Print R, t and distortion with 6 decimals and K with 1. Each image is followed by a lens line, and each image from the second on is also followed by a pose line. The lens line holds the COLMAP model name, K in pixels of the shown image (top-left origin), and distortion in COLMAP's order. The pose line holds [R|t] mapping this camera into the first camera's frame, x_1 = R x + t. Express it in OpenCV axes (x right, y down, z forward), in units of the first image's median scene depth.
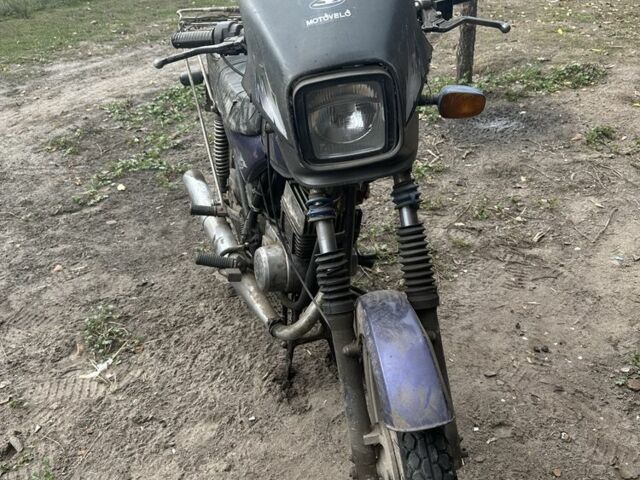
lens RADIAL K [[606.0, 0, 320.0], [0, 606.0, 240.0], [0, 0, 1]] dist [0.117997, -0.290863]
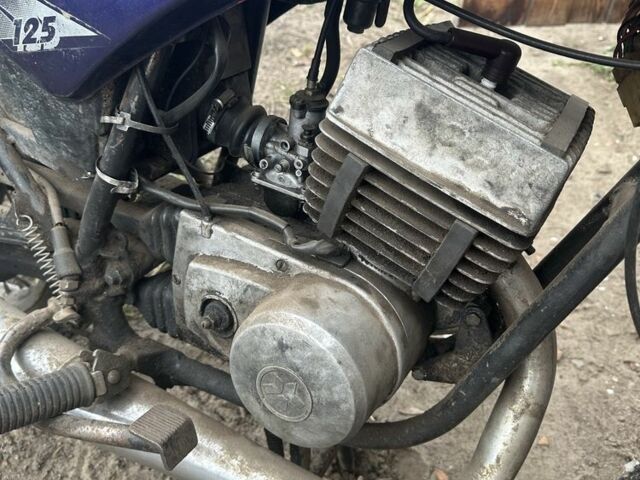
lens RADIAL K [[606.0, 0, 320.0], [0, 606.0, 240.0], [0, 0, 1]] dist [0.117997, -0.290863]
pose [[0.737024, -0.304822, 0.603225, -0.216923], [0.209196, 0.951576, 0.225253, -0.071225], [-0.642676, -0.039825, 0.765102, 0.693923]]
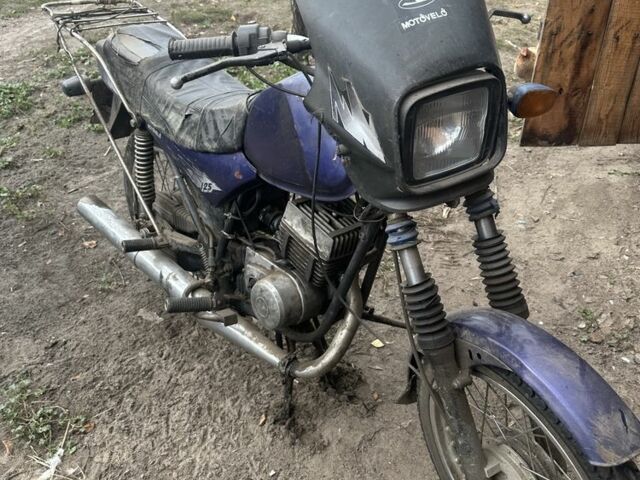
lens RADIAL K [[606.0, 0, 320.0], [0, 606.0, 240.0], [0, 0, 1]] dist [0.117997, -0.290863]
pose [[0.922103, -0.166874, 0.349111, -0.282501], [0.153818, 0.985958, 0.065008, -0.080022], [-0.355058, -0.006244, 0.934824, 0.145455]]
